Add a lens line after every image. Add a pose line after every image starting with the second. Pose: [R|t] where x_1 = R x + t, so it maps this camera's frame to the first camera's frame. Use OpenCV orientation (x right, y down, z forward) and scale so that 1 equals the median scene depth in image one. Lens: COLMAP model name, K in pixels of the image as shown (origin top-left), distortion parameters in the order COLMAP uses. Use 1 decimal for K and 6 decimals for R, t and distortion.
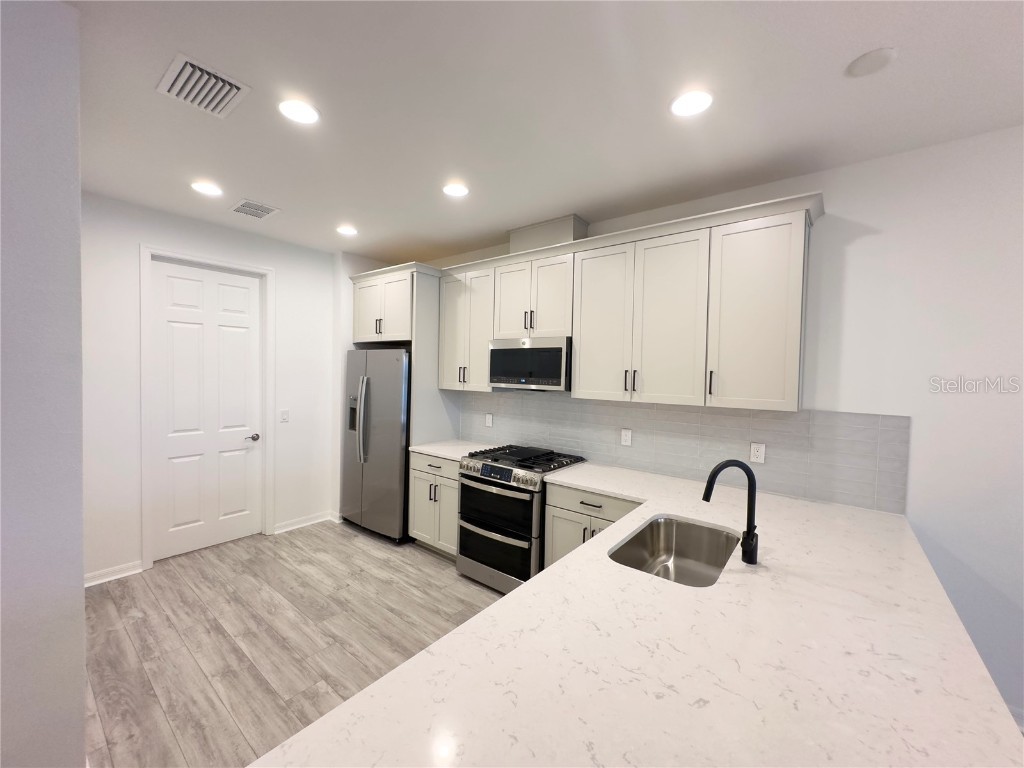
lens RADIAL K [[402.4, 0, 513.7], [0, 402.4, 382.7], [0, 0, 1]] dist [0.000196, 0.000081]
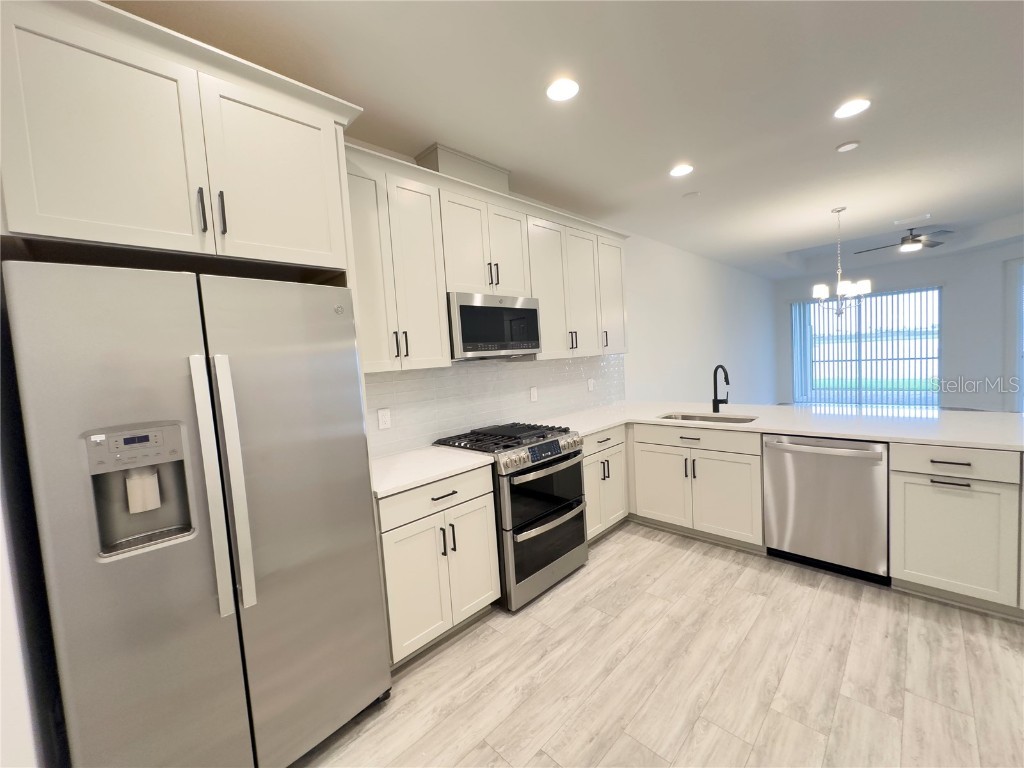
lens RADIAL K [[402.4, 0, 513.7], [0, 402.4, 382.7], [0, 0, 1]] dist [0.000196, 0.000081]
pose [[0.122573, -0.092987, 0.988094, -0.893955], [0.093475, 0.992257, 0.081784, 0.005312], [-0.988048, 0.082337, 0.130316, 0.961405]]
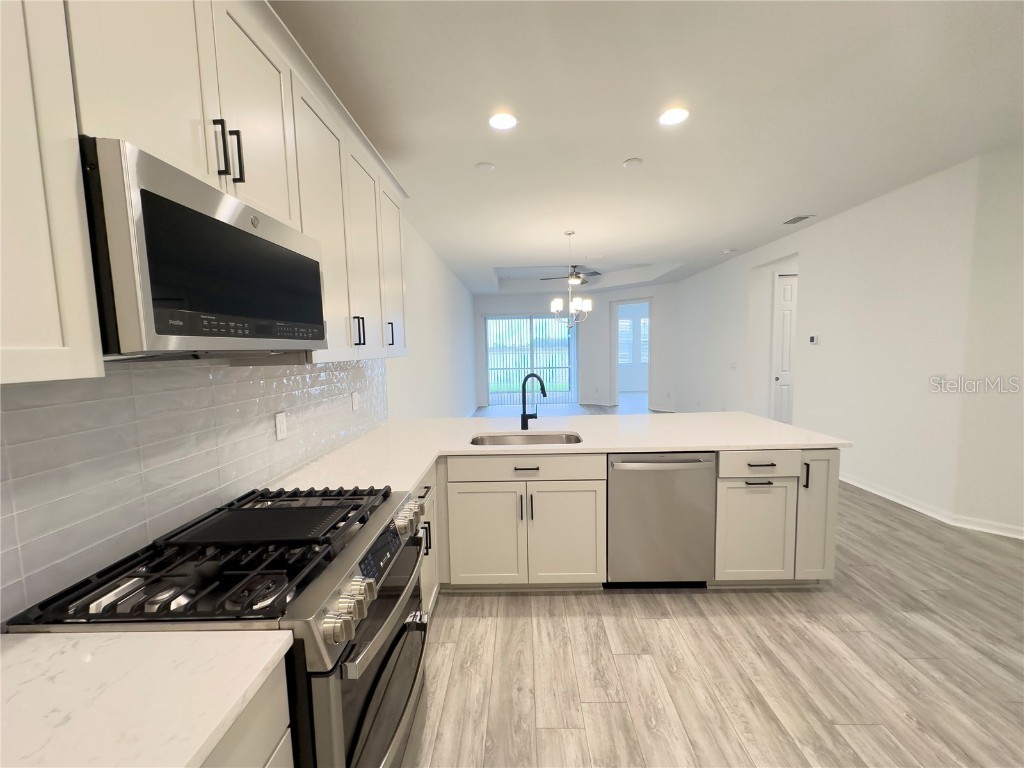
lens RADIAL K [[406.4, 0, 512.0], [0, 406.4, 384.0], [0, 0, 1]] dist [-0.000400, 0.000016]
pose [[-0.592988, -0.078412, 0.801384, -0.445670], [0.032202, 0.992142, 0.120906, 0.008639], [-0.804567, 0.097502, -0.585803, 1.139389]]
